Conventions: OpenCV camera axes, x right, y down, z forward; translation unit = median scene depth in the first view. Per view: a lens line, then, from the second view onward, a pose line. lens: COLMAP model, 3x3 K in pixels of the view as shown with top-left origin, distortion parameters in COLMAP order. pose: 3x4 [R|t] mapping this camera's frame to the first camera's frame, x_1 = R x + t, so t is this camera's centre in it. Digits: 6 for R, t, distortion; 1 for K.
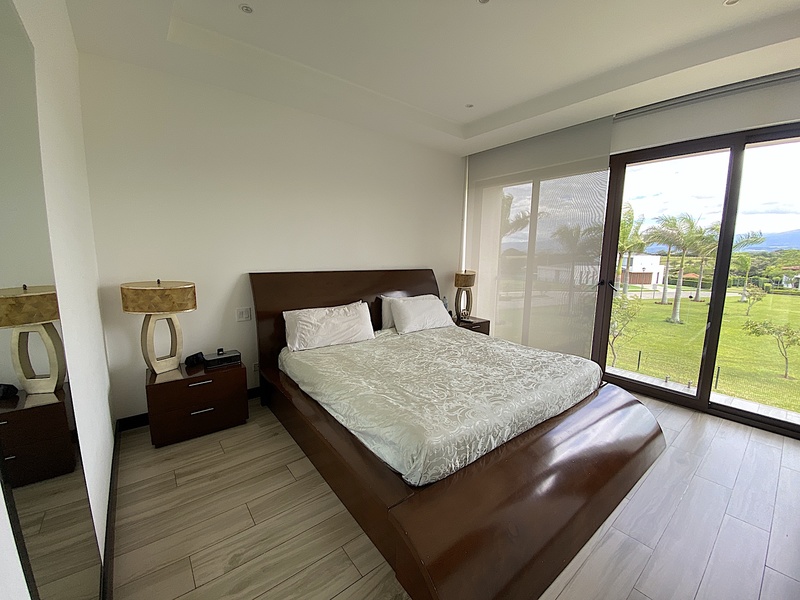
lens RADIAL K [[327.6, 0, 395.2], [0, 327.6, 303.3], [0, 0, 1]] dist [0.013059, -0.001850]
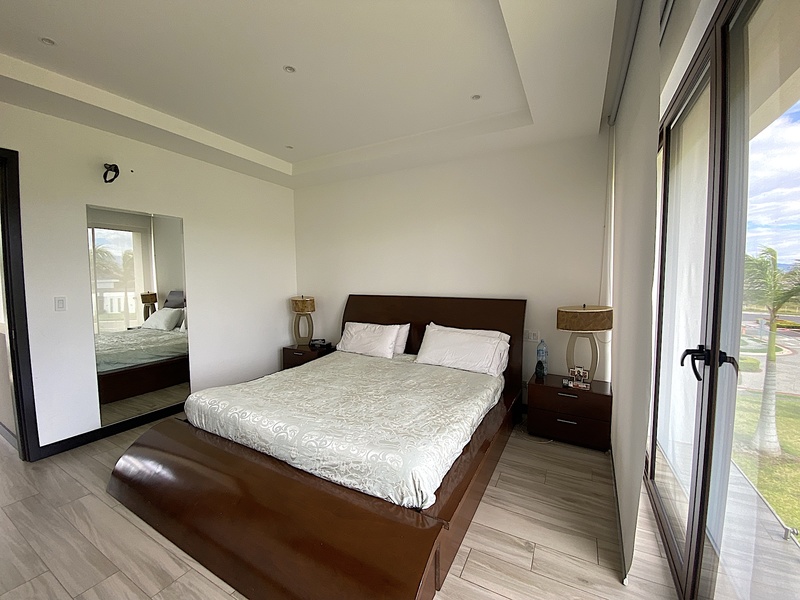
lens RADIAL K [[327.6, 0, 397.5], [0, 327.6, 297.9], [0, 0, 1]] dist [0.013059, -0.001850]
pose [[0.383173, 0.045226, -0.922569, 1.220786], [-0.126946, 0.991901, -0.004100, -0.115830], [0.914911, 0.118688, 0.385811, 0.766913]]
